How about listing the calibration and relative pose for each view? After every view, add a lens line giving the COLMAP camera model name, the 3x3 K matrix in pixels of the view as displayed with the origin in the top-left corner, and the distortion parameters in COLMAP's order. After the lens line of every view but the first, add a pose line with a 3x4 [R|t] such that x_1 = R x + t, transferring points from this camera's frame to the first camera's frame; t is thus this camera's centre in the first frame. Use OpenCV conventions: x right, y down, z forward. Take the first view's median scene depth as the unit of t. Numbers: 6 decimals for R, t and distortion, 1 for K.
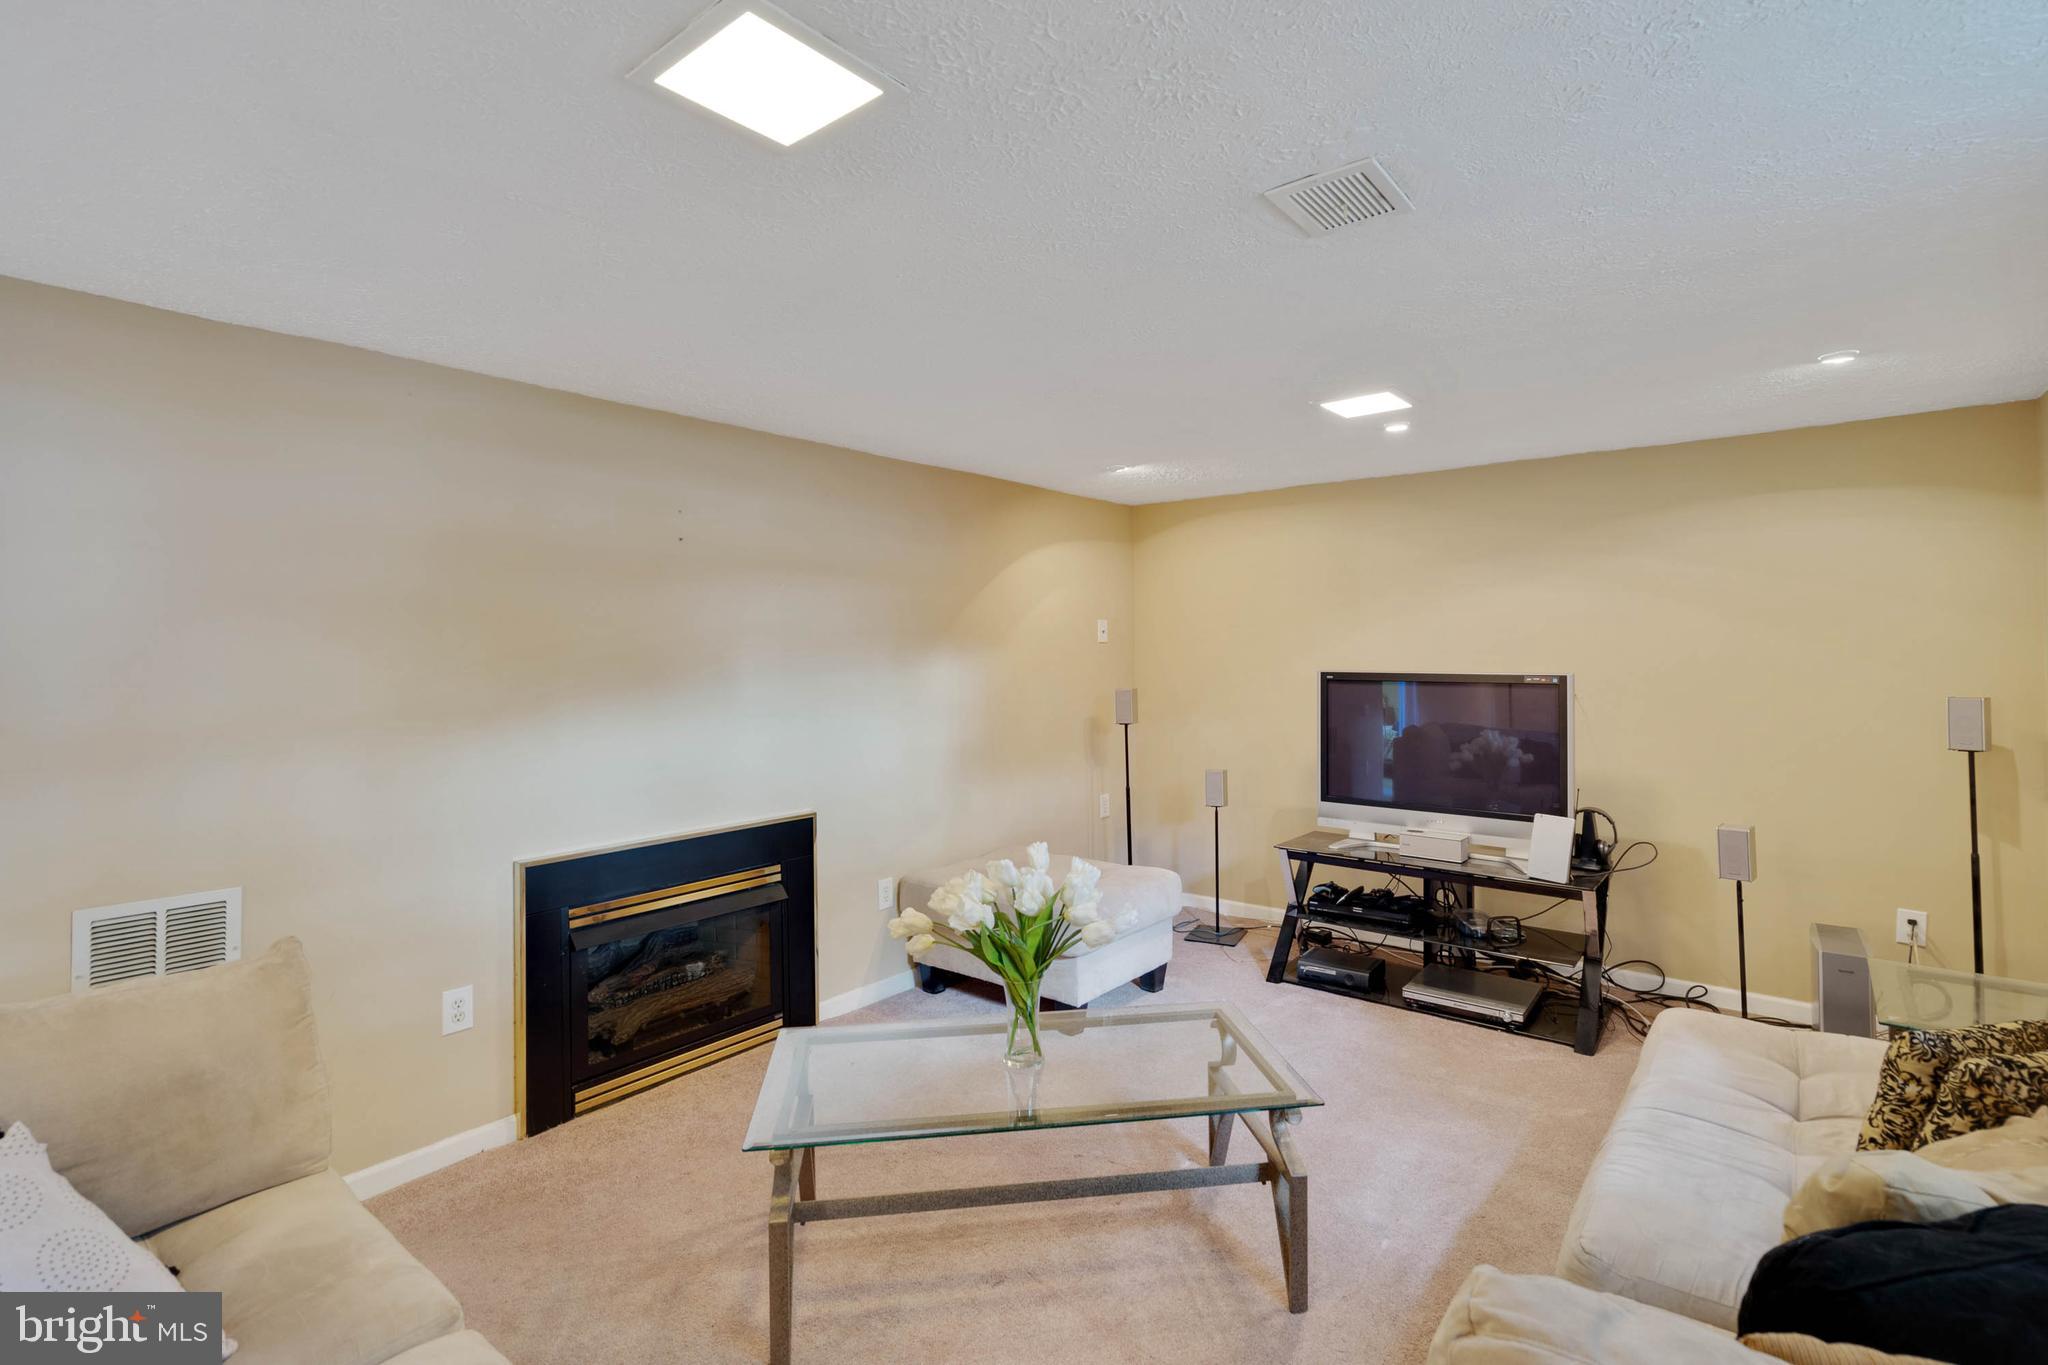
lens RADIAL K [[941.6, 0, 1027.8], [0, 941.6, 659.6], [0, 0, 1]] dist [-0.000031, -0.000146]
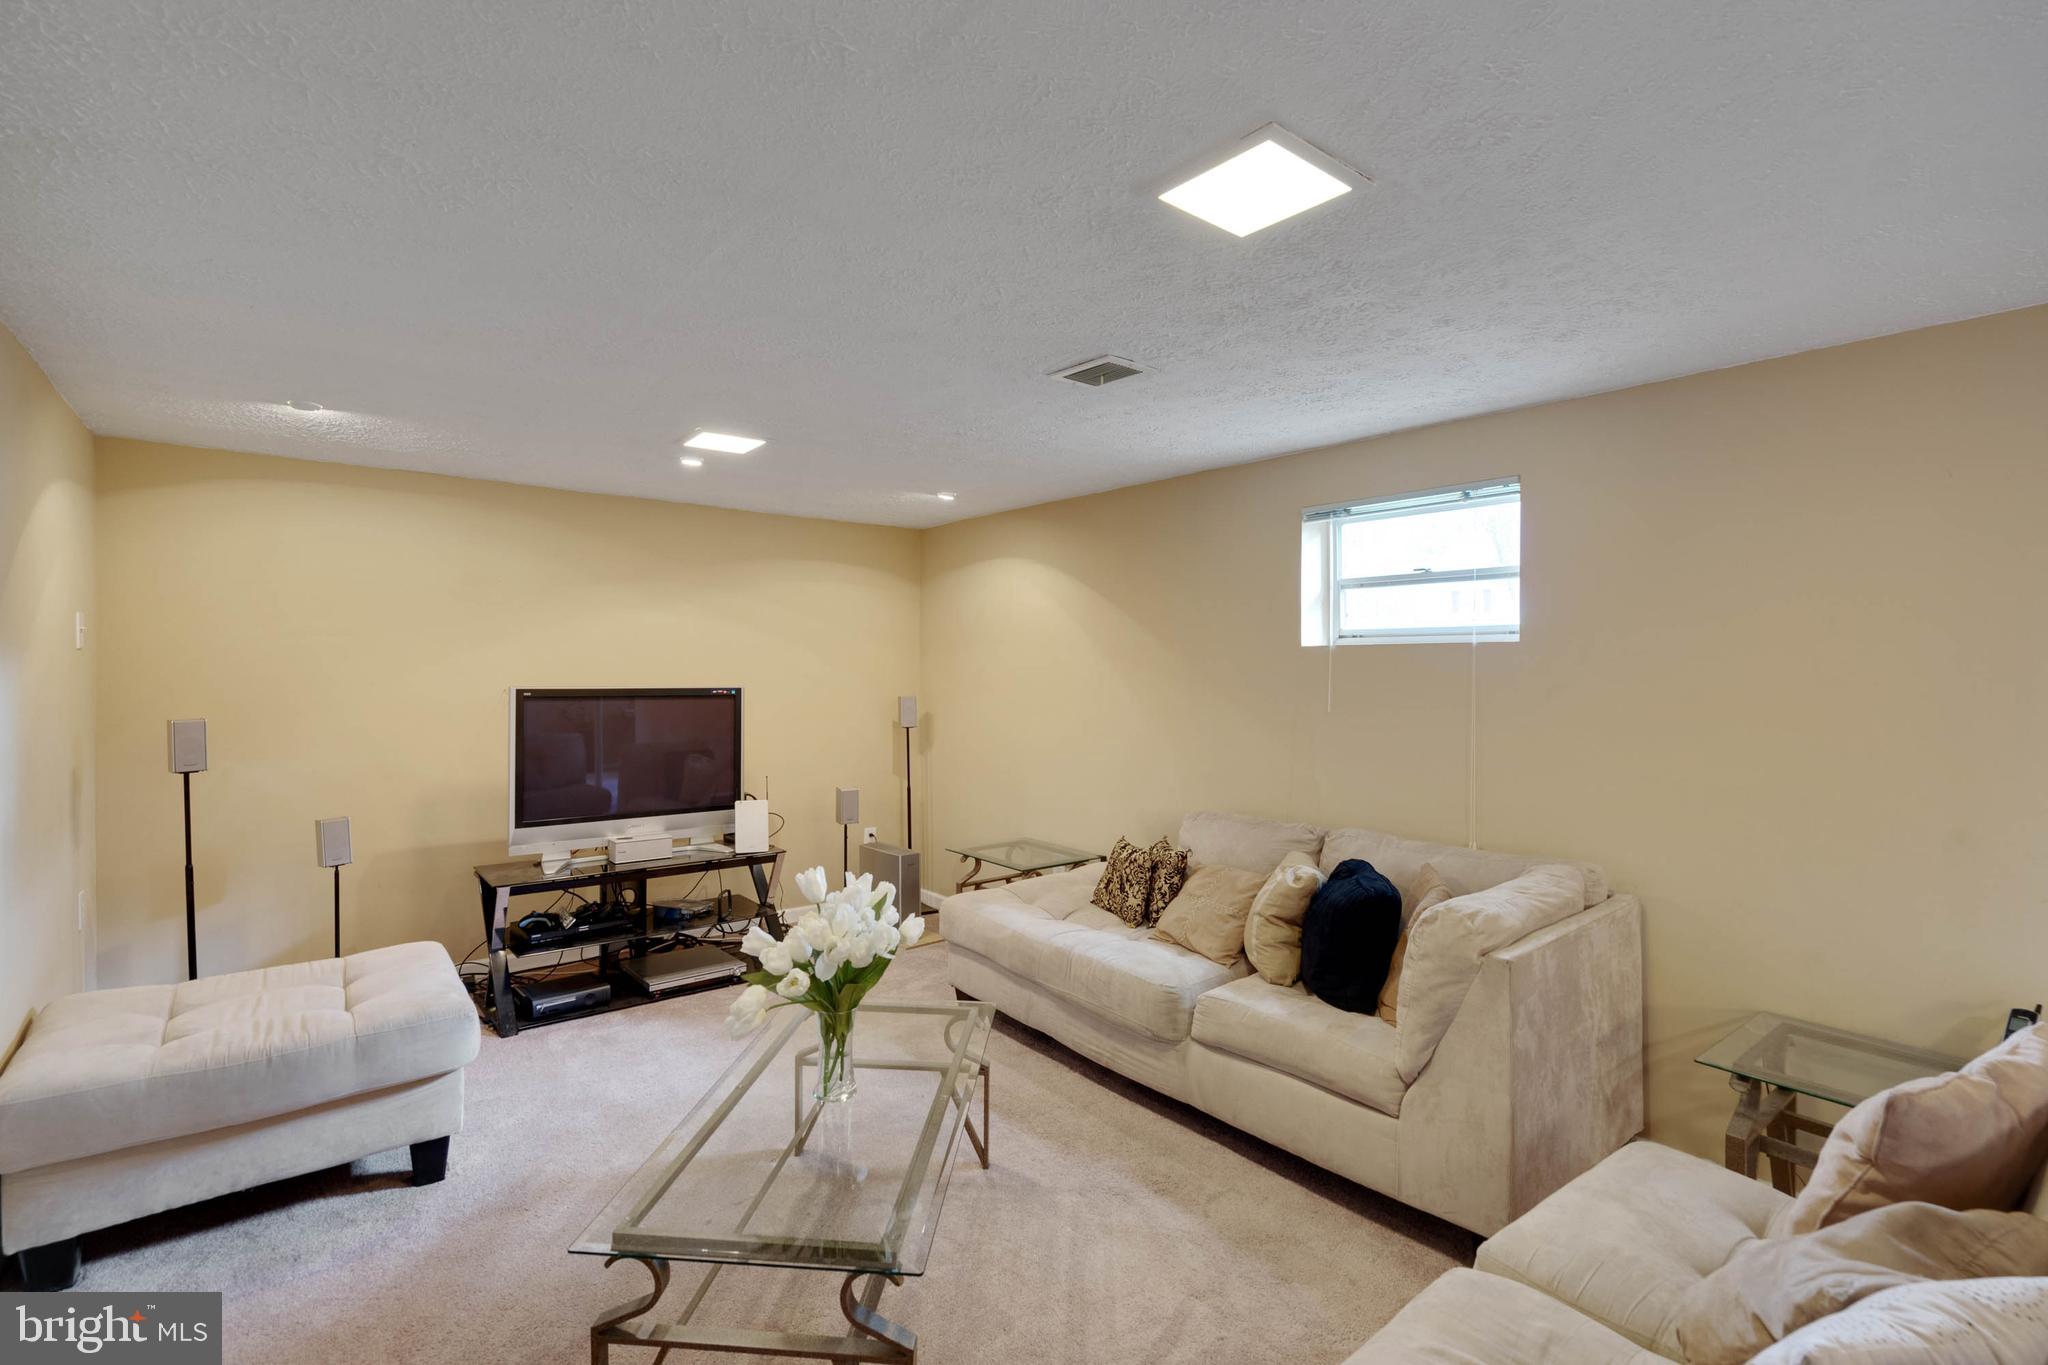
lens RADIAL K [[941.6, 0, 1015.8], [0, 941.6, 675.6], [0, 0, 1]] dist [-0.000031, -0.000146]
pose [[0.214155, -0.002479, 0.976797, -0.520331], [-0.001741, 0.999994, 0.002920, -0.003221], [-0.976798, -0.002326, 0.214149, 0.346806]]
